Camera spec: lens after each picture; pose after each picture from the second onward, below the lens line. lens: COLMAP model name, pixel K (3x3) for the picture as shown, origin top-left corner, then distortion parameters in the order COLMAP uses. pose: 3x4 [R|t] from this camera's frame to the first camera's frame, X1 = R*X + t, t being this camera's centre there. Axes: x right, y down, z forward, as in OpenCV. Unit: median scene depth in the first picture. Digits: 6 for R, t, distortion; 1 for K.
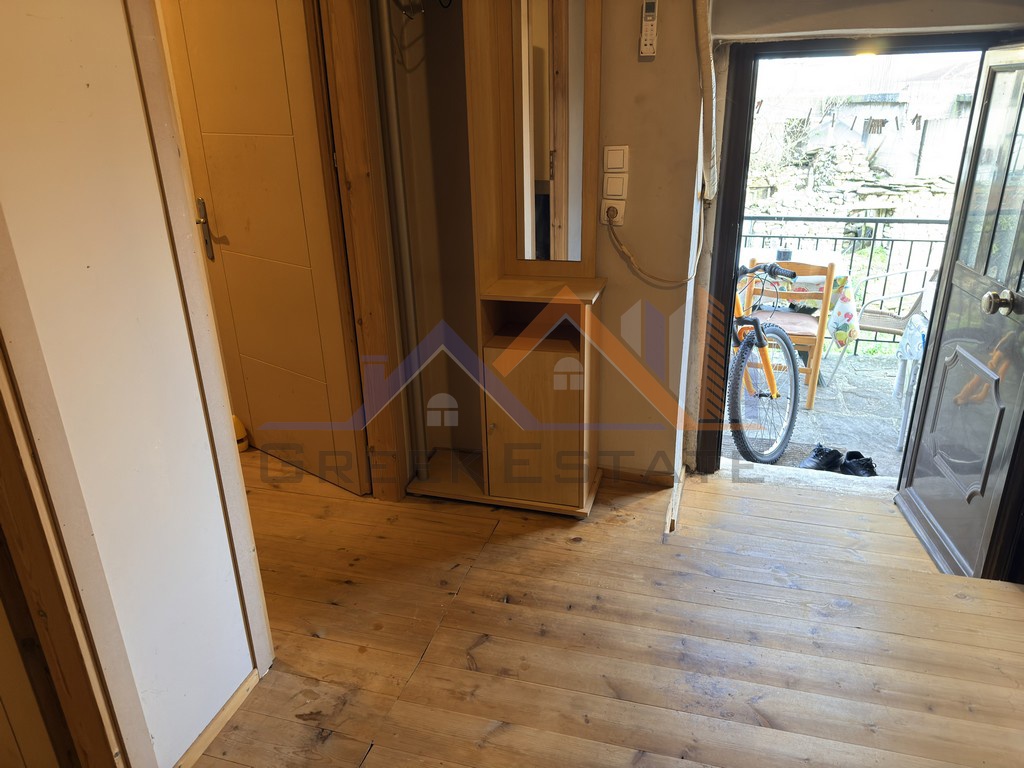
lens RADIAL K [[715.7, 0, 507.3], [0, 715.7, 387.0], [0, 0, 1]] dist [0.070501, -0.096359]
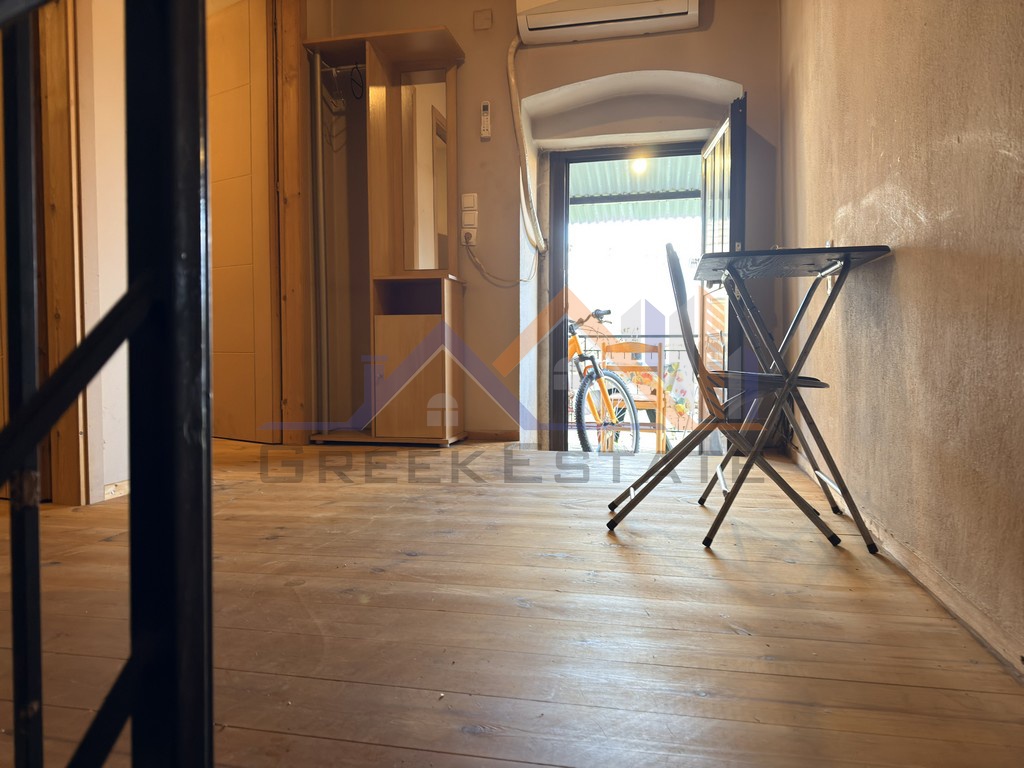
lens RADIAL K [[715.7, 0, 516.7], [0, 715.7, 383.0], [0, 0, 1]] dist [0.070501, -0.096359]
pose [[0.996067, 0.024195, 0.085233, 0.126633], [0.005129, 0.944632, -0.328093, 0.524579], [-0.088452, 0.327240, 0.940792, -0.294862]]
